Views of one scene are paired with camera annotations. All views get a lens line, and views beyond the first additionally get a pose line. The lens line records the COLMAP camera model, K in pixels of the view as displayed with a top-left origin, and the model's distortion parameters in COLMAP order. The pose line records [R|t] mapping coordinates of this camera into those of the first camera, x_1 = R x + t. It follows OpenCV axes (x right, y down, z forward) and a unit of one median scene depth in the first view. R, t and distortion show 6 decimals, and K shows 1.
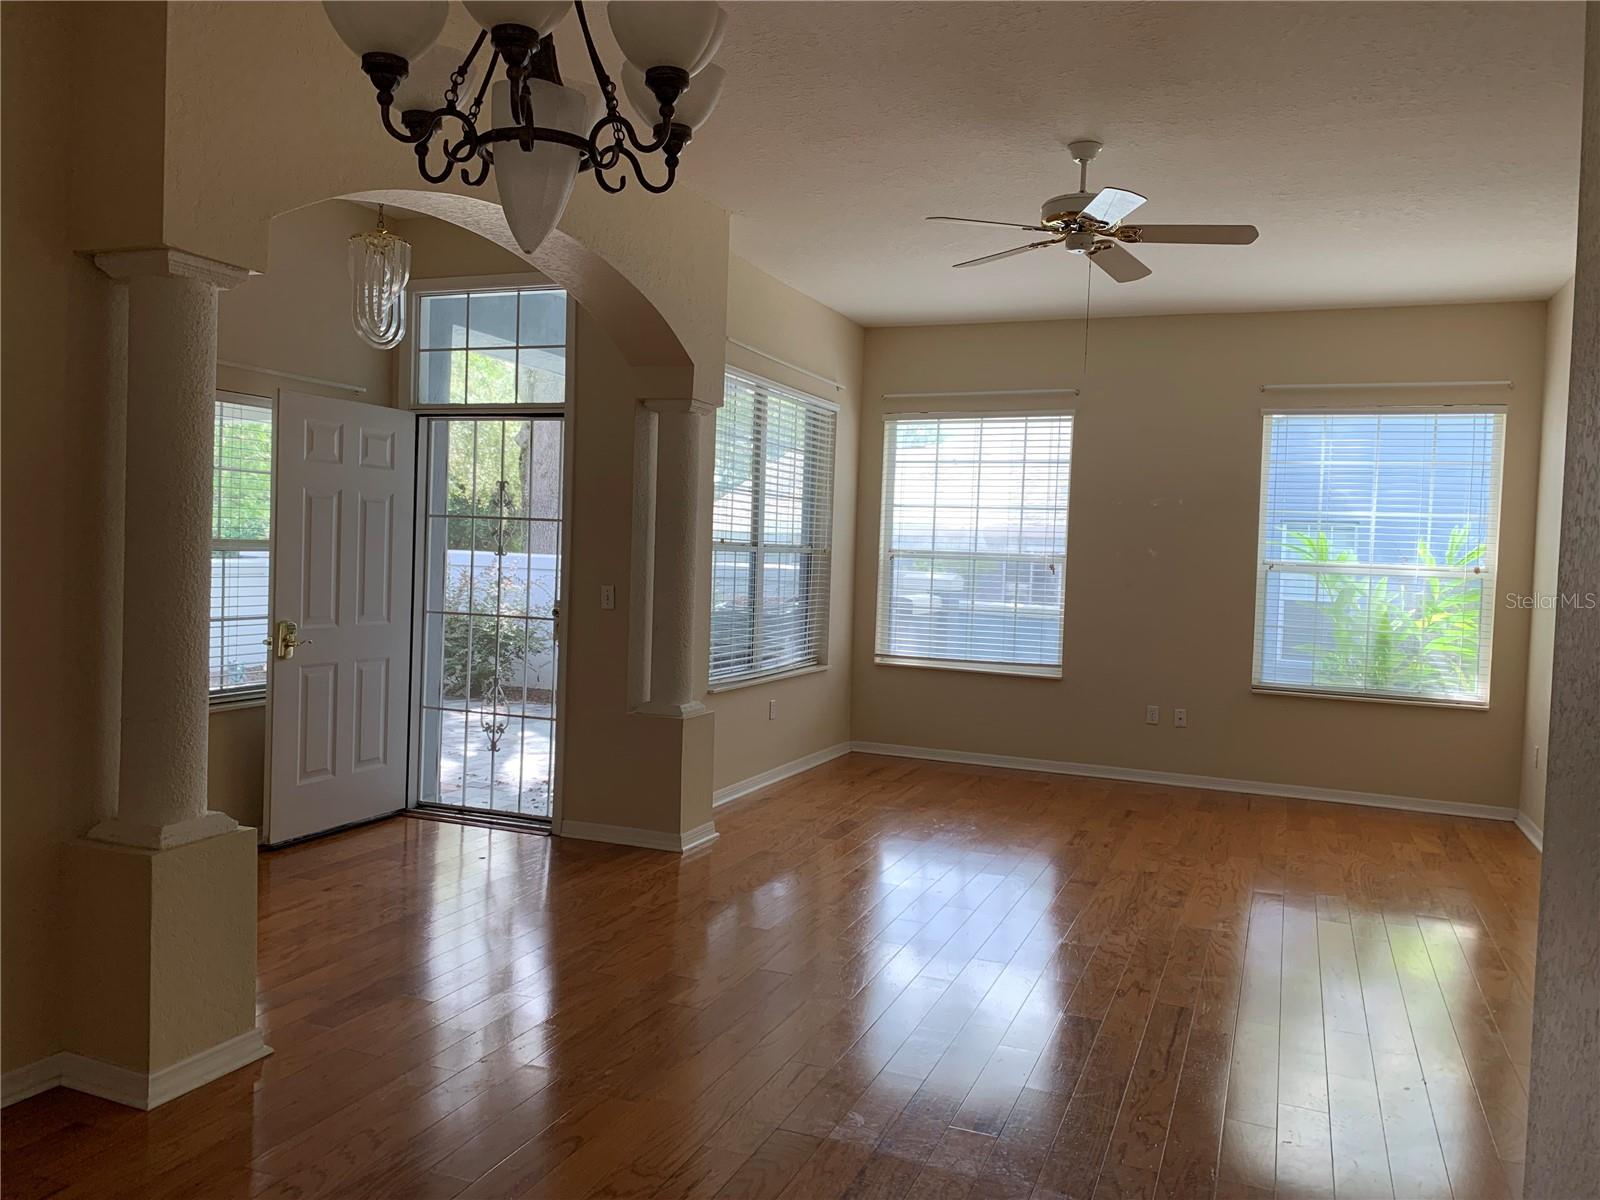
lens RADIAL K [[1208.2, 0, 794.3], [0, 1208.2, 594.2], [0, 0, 1]] dist [0.095479, -0.180009]
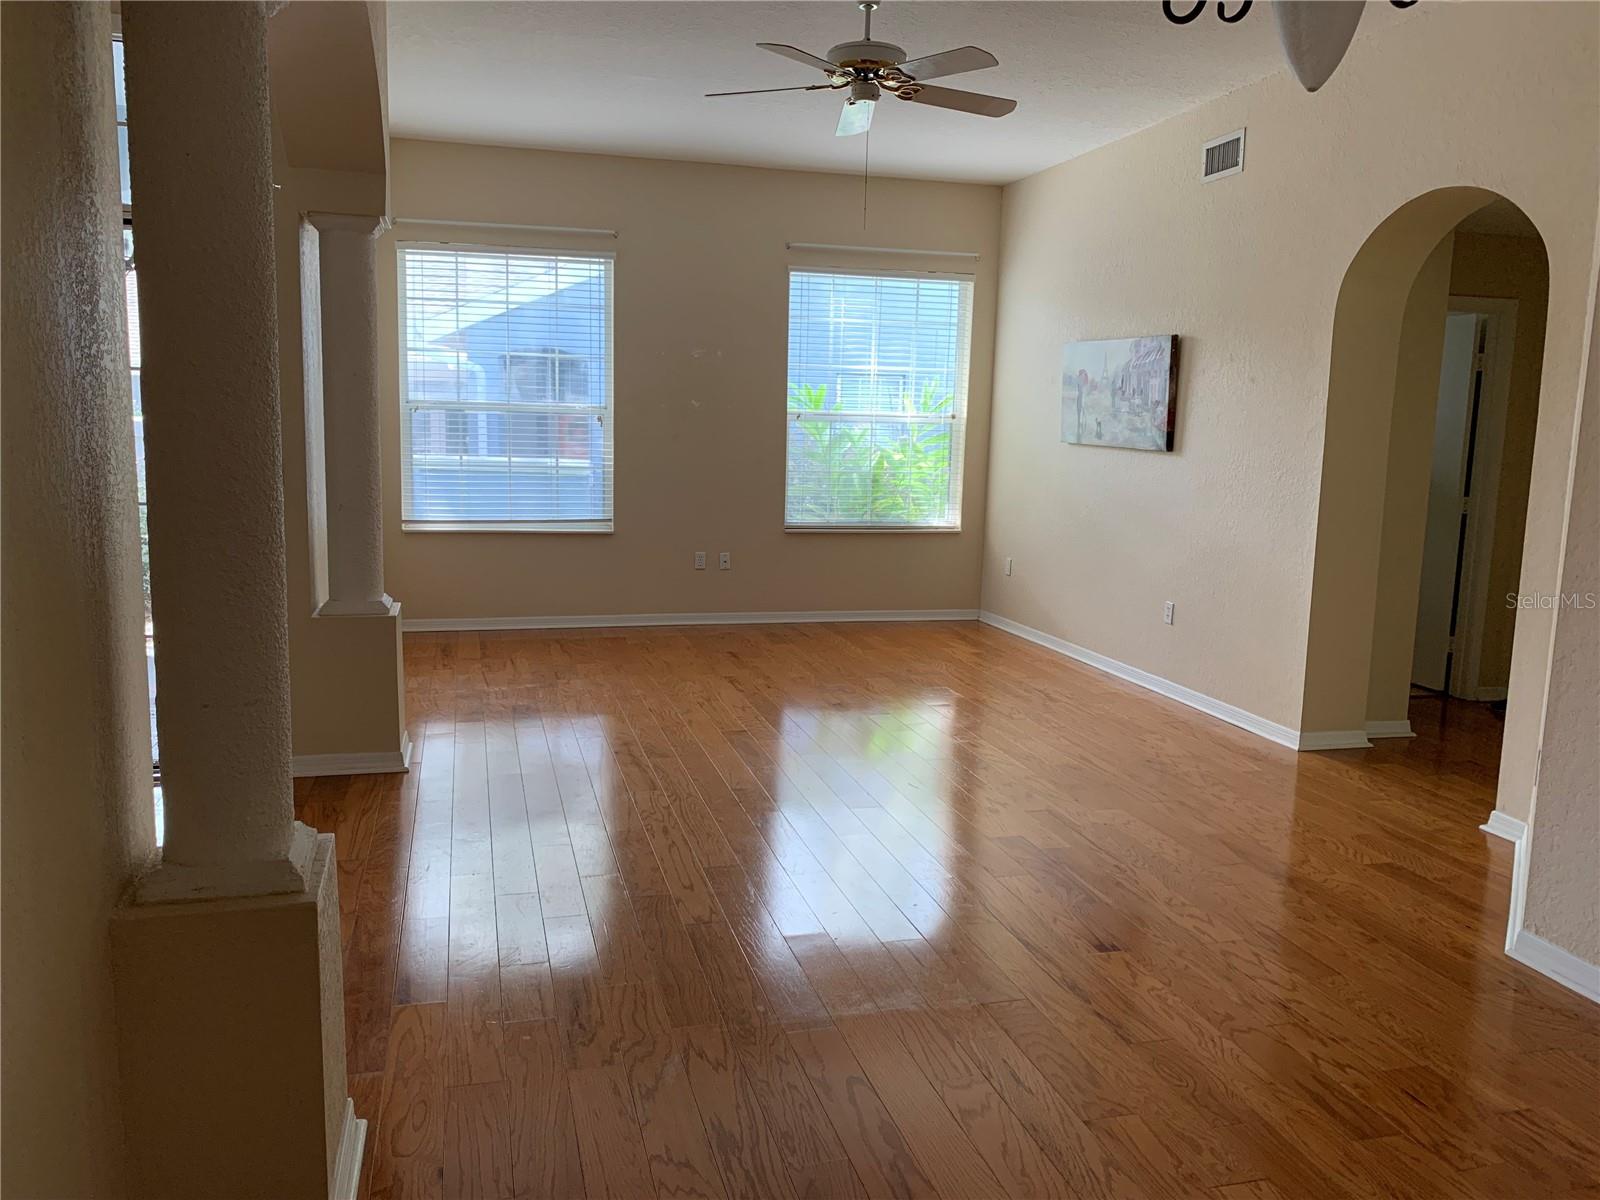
lens RADIAL K [[1208.2, 0, 794.3], [0, 1208.2, 594.2], [0, 0, 1]] dist [0.095479, -0.180009]
pose [[0.793599, -0.105904, 0.599154, -0.277376], [0.025799, 0.989707, 0.140764, -0.017131], [-0.607894, -0.096253, 0.788162, 0.132949]]
